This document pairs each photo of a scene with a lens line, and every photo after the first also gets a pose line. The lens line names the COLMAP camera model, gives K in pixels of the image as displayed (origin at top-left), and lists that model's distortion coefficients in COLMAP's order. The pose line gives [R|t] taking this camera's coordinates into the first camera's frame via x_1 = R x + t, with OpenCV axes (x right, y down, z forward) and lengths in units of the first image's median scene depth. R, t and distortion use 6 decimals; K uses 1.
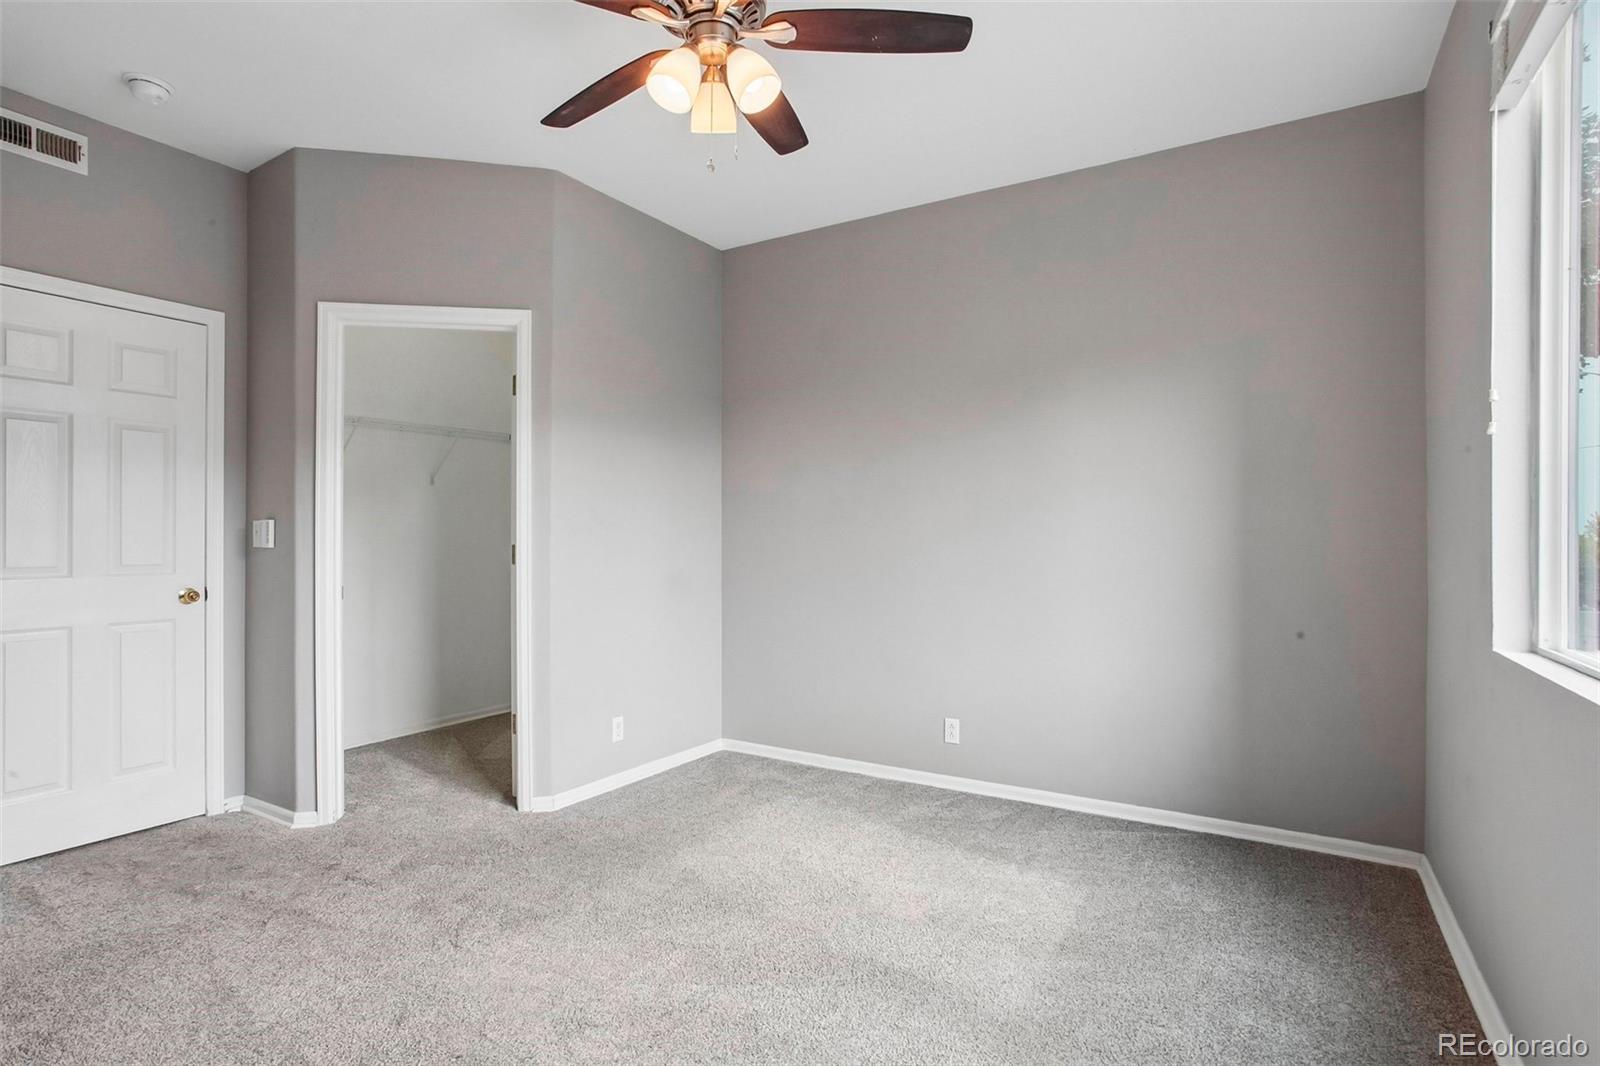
lens RADIAL K [[785.4, 0, 798.4], [0, 785.4, 537.1], [0, 0, 1]] dist [-0.042303, 0.022405]
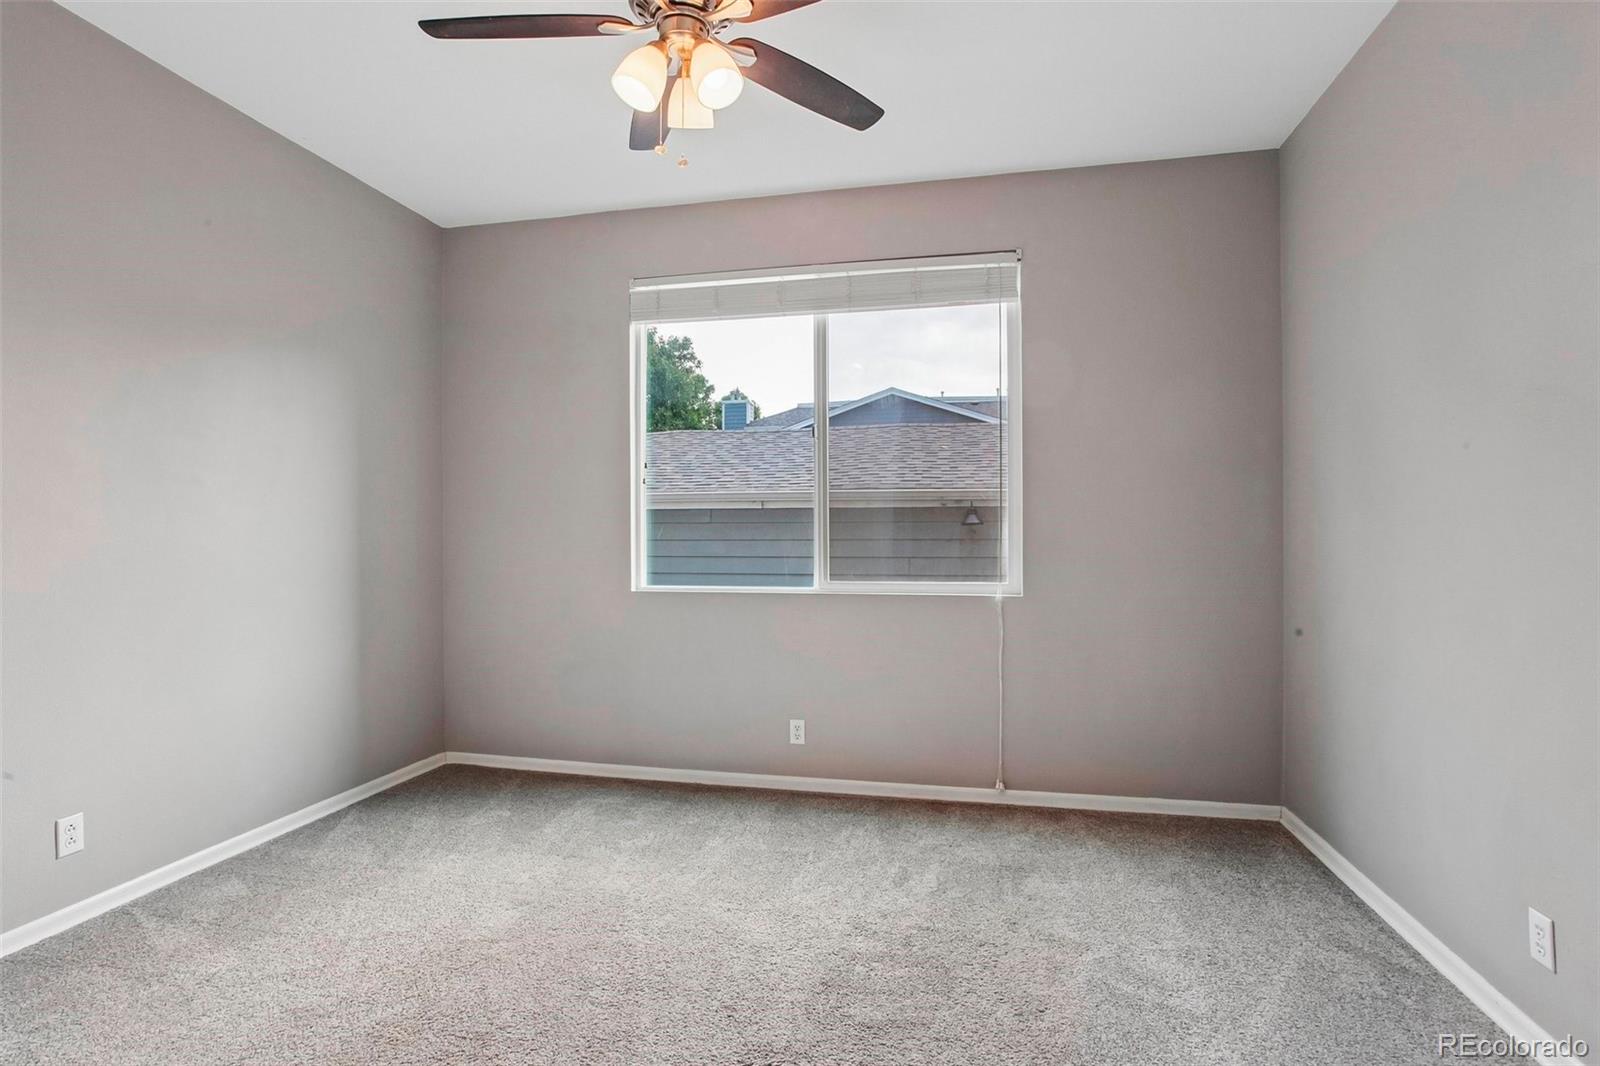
lens RADIAL K [[785.4, 0, 798.9], [0, 785.4, 531.6], [0, 0, 1]] dist [-0.042303, 0.022405]
pose [[-0.317684, -0.001742, 0.948195, -0.683055], [-0.002704, 0.999996, 0.000931, -0.007397], [-0.948193, -0.002268, -0.317688, 0.715672]]
